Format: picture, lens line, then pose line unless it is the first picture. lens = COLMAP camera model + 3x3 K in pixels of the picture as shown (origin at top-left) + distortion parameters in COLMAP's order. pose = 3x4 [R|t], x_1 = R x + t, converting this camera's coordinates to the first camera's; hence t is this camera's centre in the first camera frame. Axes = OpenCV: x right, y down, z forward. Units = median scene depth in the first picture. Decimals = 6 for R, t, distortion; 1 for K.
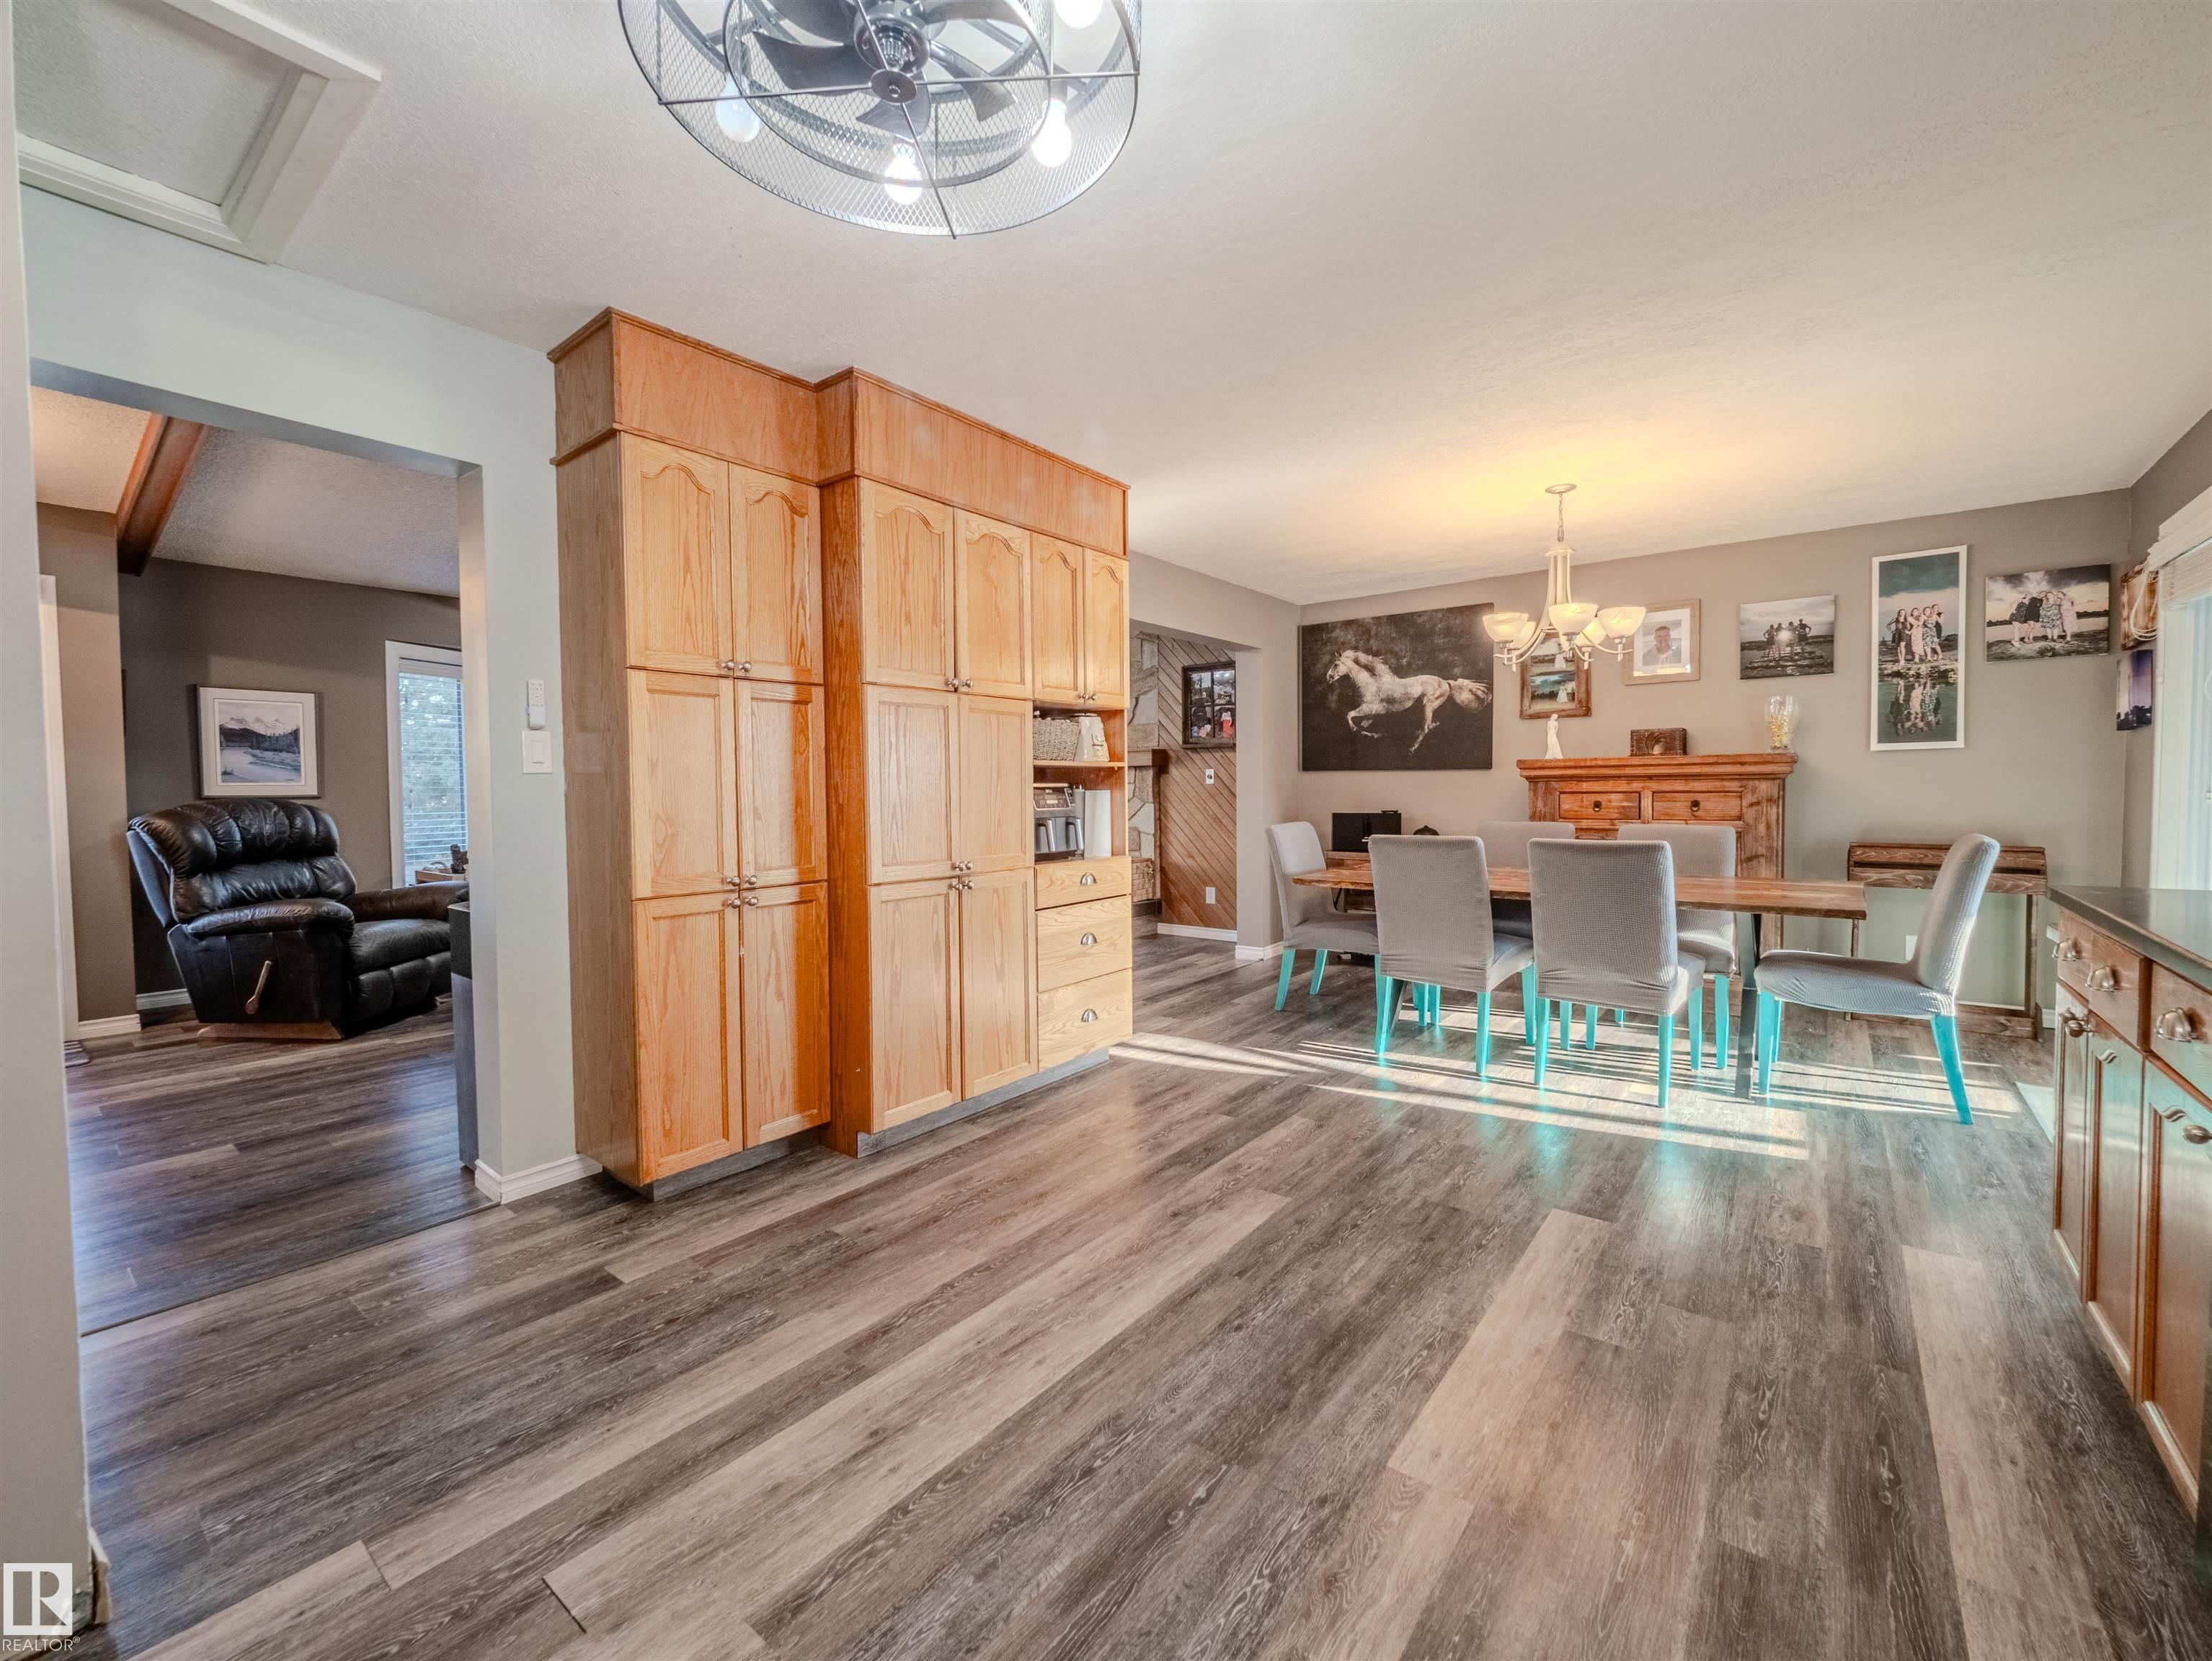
lens RADIAL K [[893.9, 0, 1077.3], [0, 893.9, 829.8], [0, 0, 1]] dist [-0.026177, -0.000048]
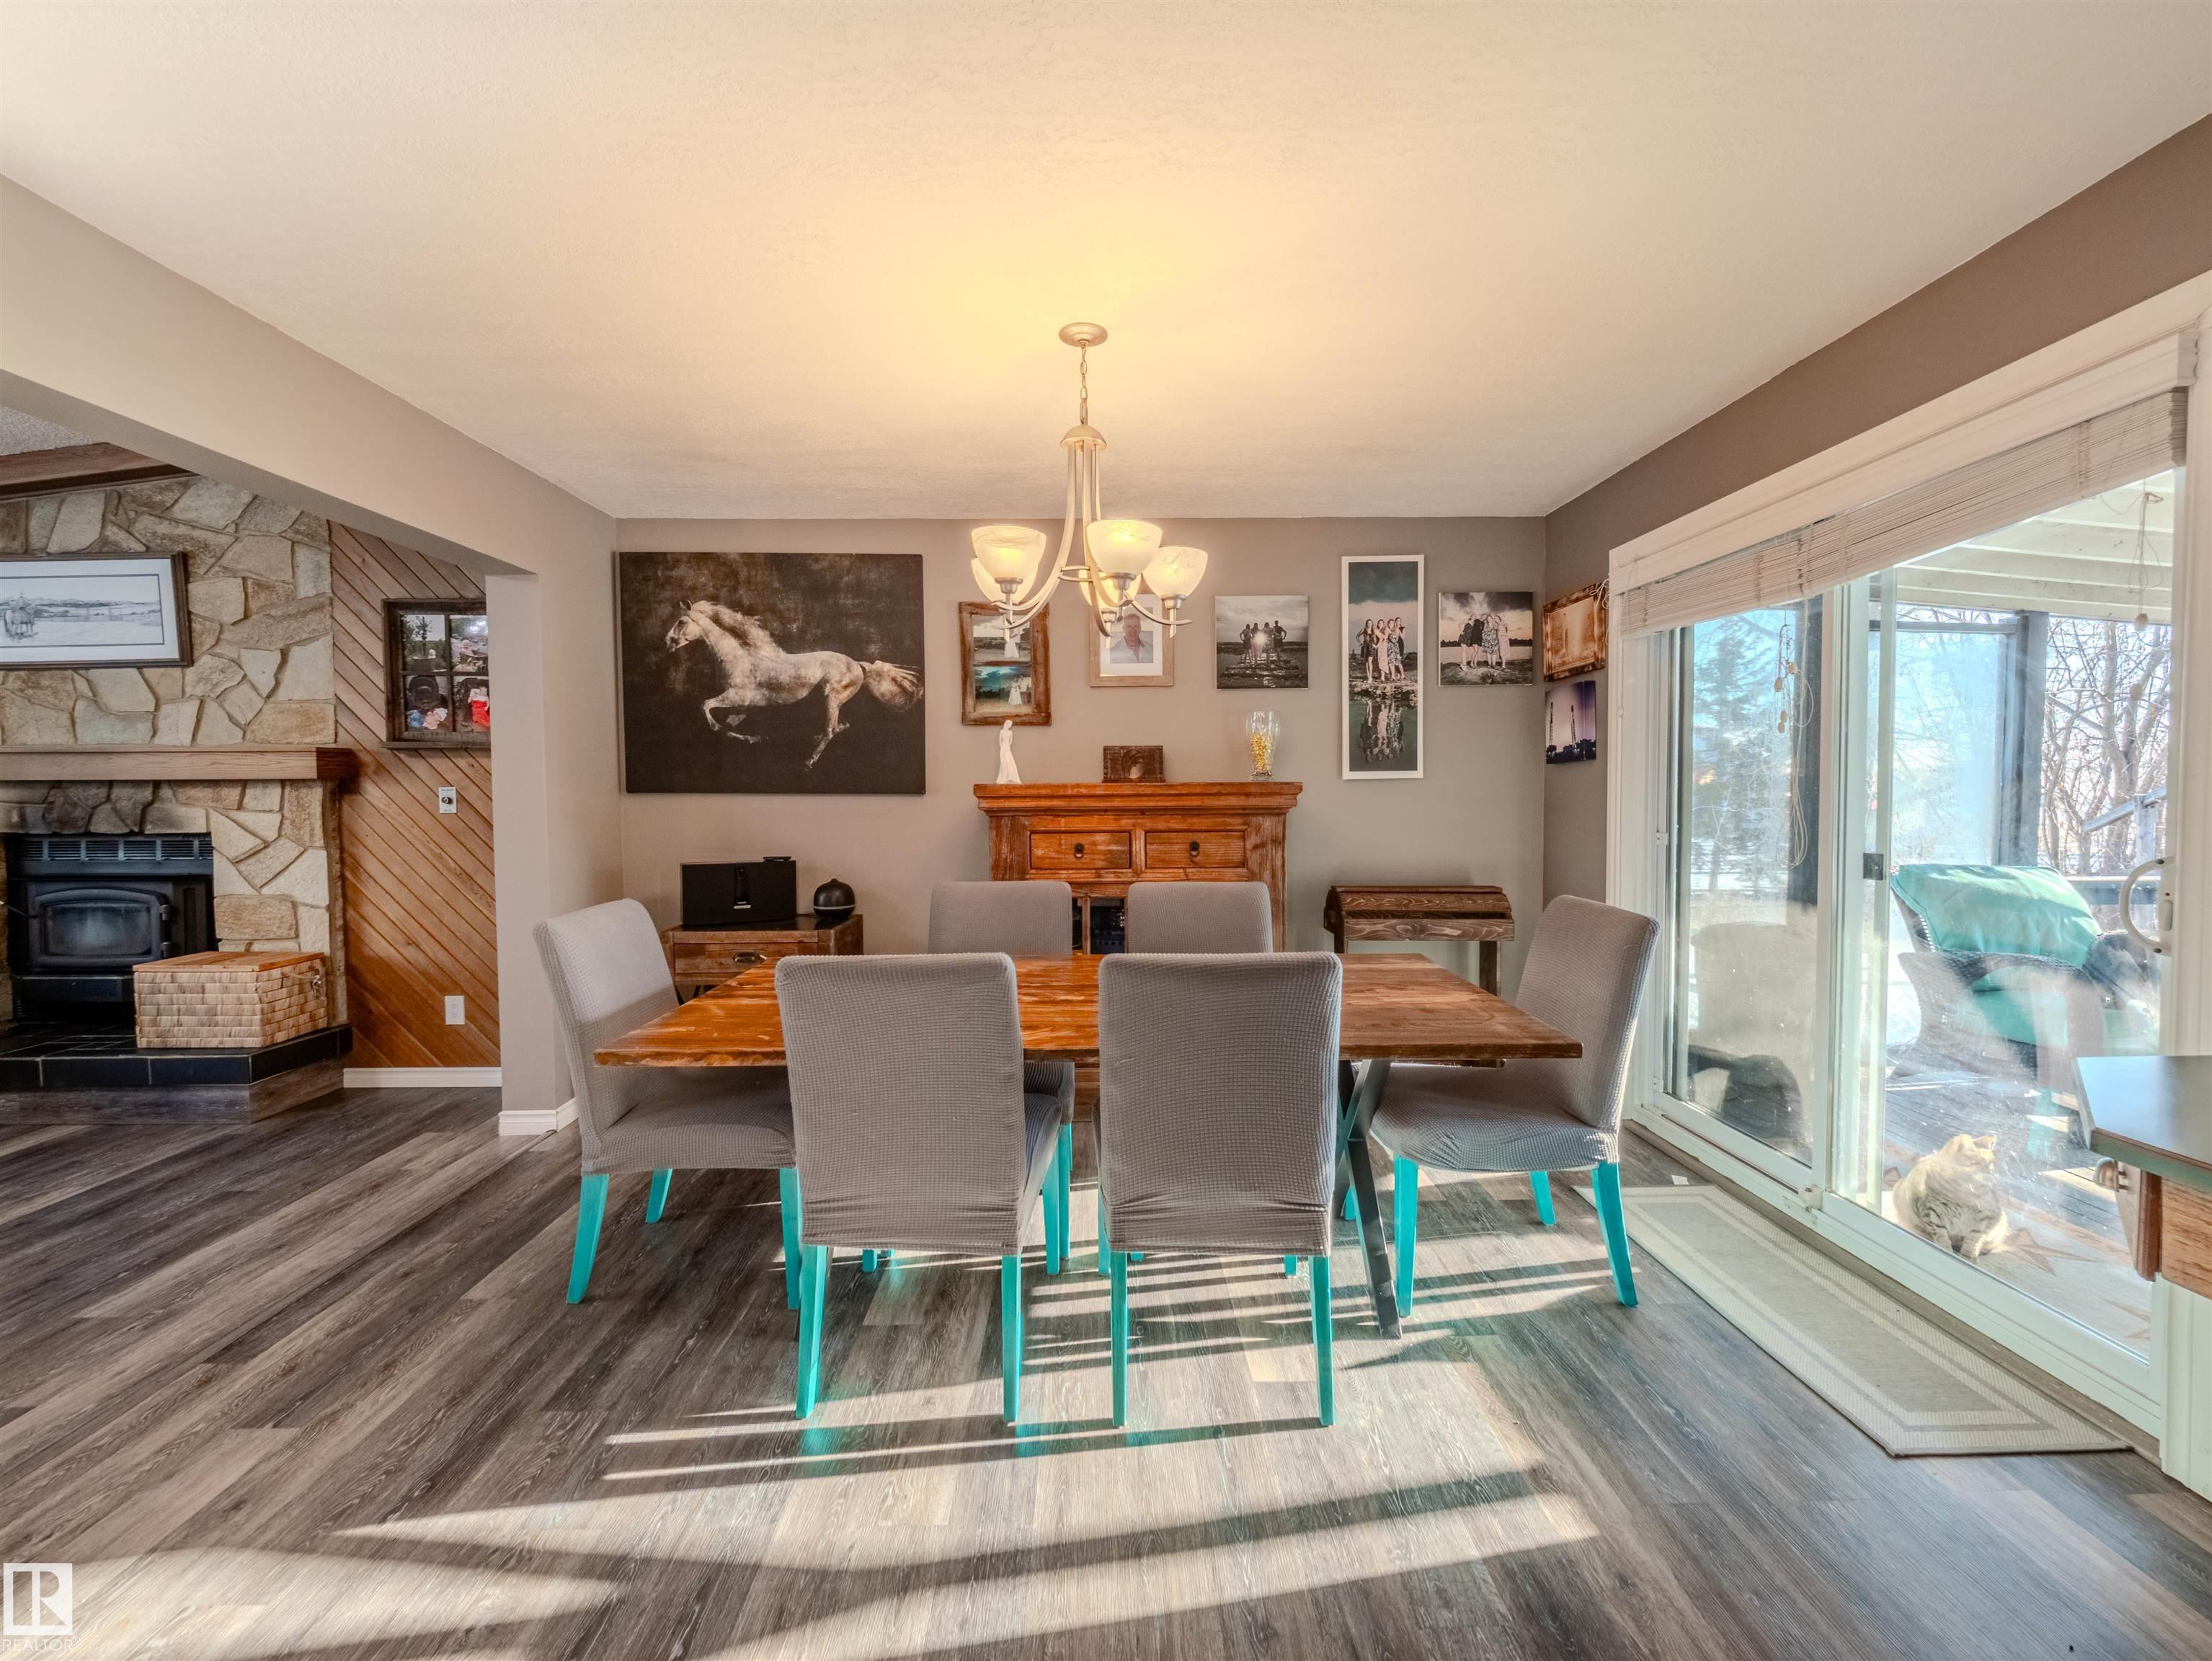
lens RADIAL K [[919.5, 0, 1109.8], [0, 919.5, 823.1], [0, 0, 1]] dist [0.009936, -0.011550]
pose [[0.754107, -0.017610, 0.656516, 0.117092], [0.028268, 0.999584, -0.005657, -0.043169], [-0.656143, 0.022824, 0.754291, 0.413404]]
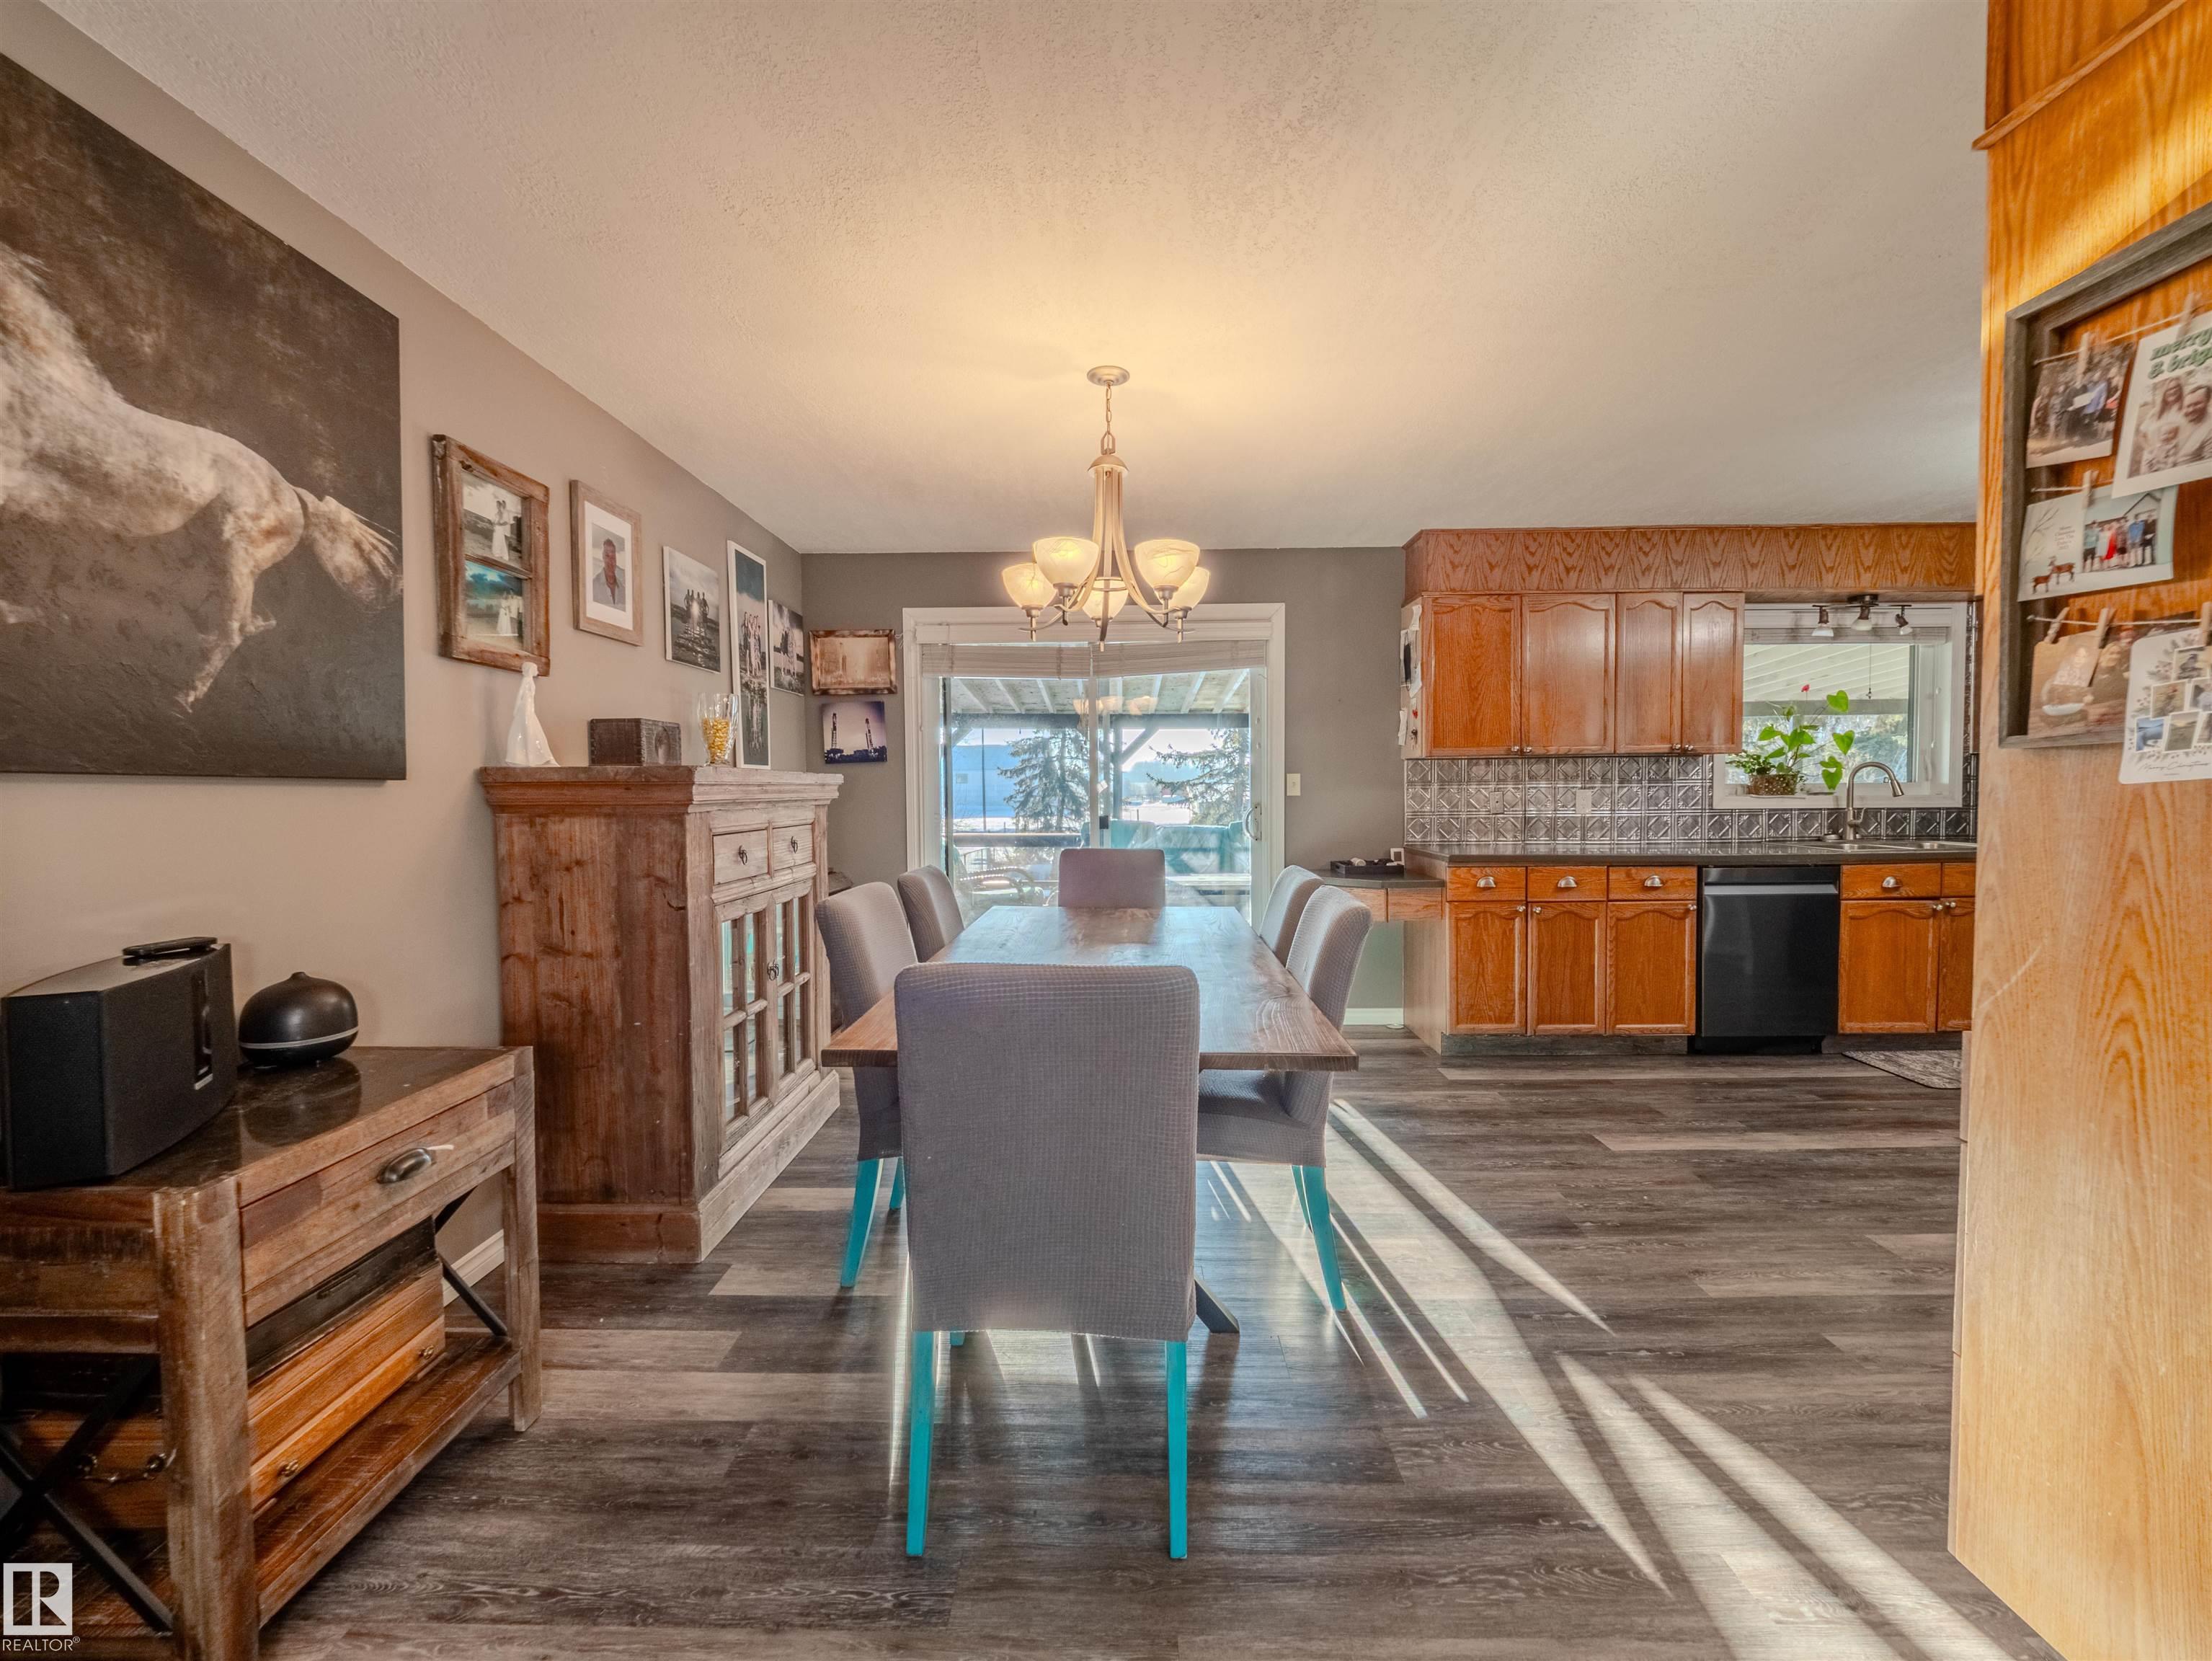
lens RADIAL K [[919.5, 0, 1109.8], [0, 919.5, 823.1], [0, 0, 1]] dist [0.009936, -0.011550]
pose [[-0.635501, -0.015544, 0.771944, -0.002007], [0.046669, 0.997196, 0.058500, -0.069011], [-0.770689, 0.073203, -0.632993, 1.153506]]
